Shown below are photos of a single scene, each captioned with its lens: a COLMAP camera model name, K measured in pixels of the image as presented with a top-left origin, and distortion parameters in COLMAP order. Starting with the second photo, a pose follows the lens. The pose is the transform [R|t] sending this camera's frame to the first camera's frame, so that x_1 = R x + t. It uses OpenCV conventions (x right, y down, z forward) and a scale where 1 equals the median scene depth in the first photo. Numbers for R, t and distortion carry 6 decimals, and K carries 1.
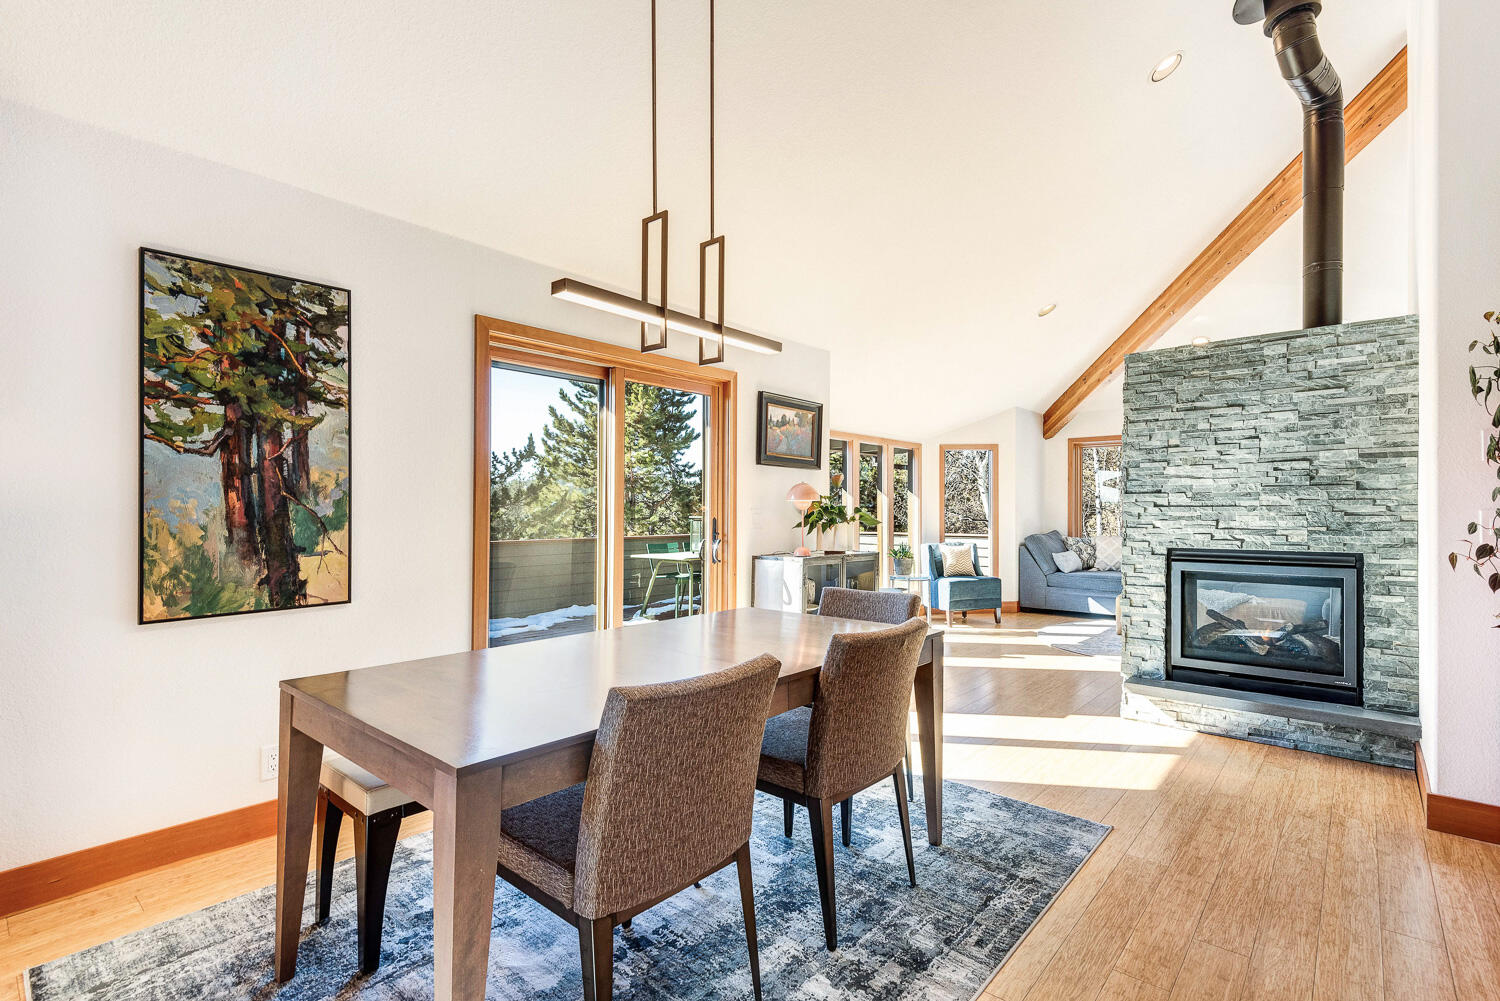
lens RADIAL K [[696.1, 0, 754.5], [0, 696.1, 502.9], [0, 0, 1]] dist [0.008188, -0.004426]
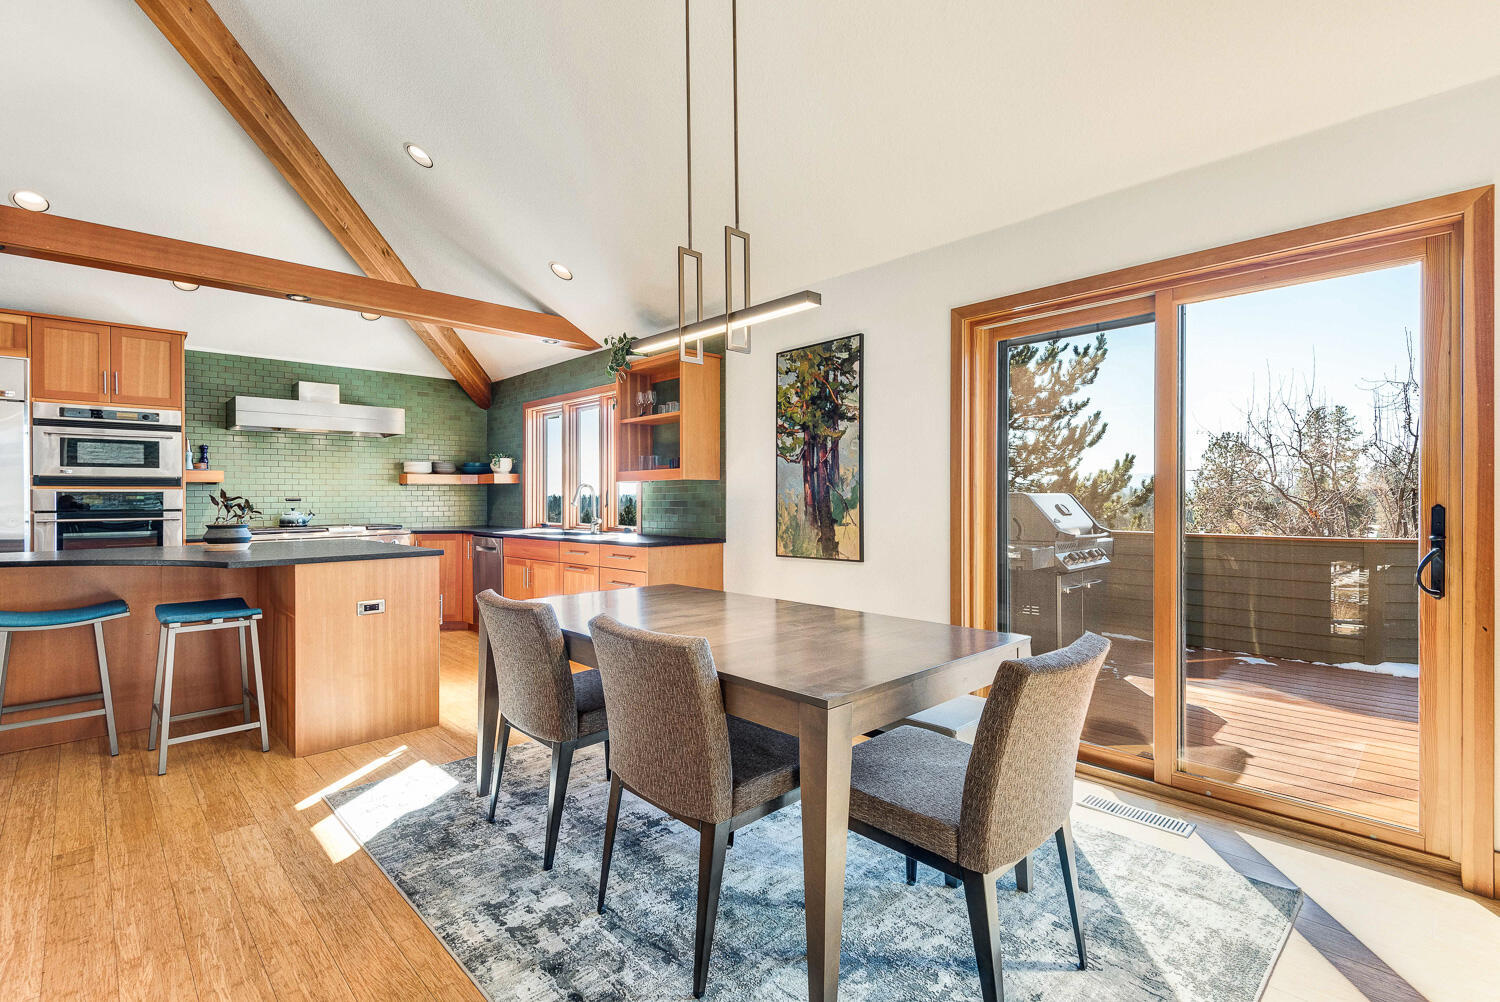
lens RADIAL K [[696.1, 0, 775.5], [0, 696.1, 492.4], [0, 0, 1]] dist [0.008188, -0.004426]
pose [[-0.085530, -0.004444, -0.996326, 0.866882], [0.016488, 0.999847, -0.005875, 0.012622], [0.996199, -0.016930, -0.085443, 1.034994]]
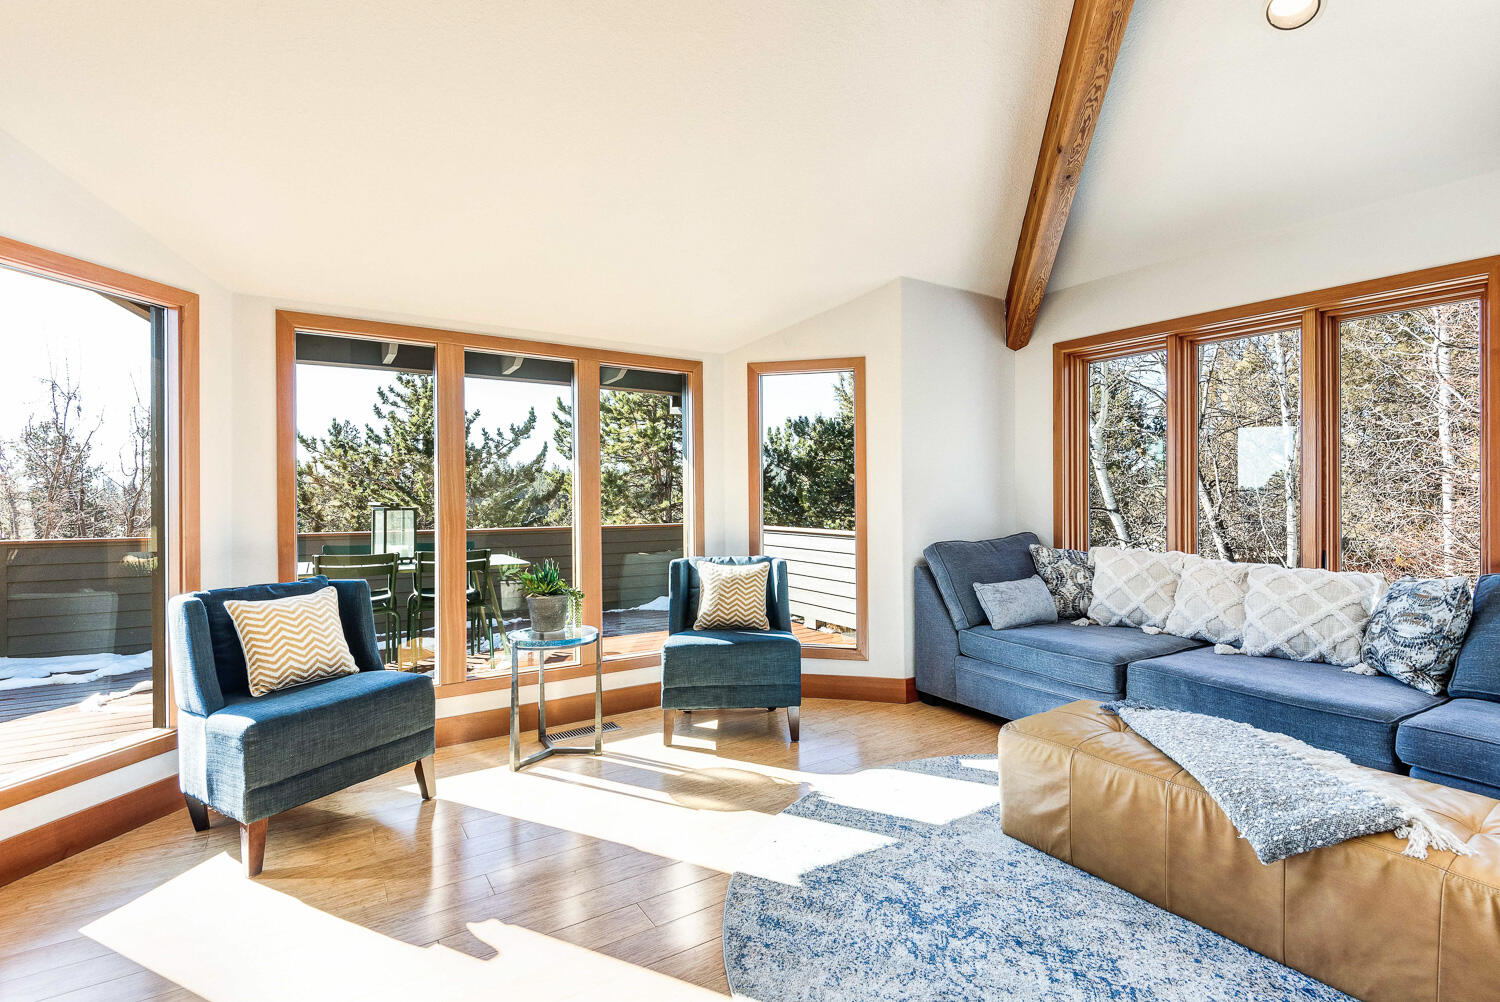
lens RADIAL K [[696.1, 0, 748.5], [0, 696.1, 496.5], [0, 0, 1]] dist [0.008188, -0.004426]
pose [[0.968812, -0.003616, -0.247770, 0.222645], [0.007830, 0.999841, 0.016025, 0.002863], [0.247673, -0.017465, 0.968686, 0.290210]]
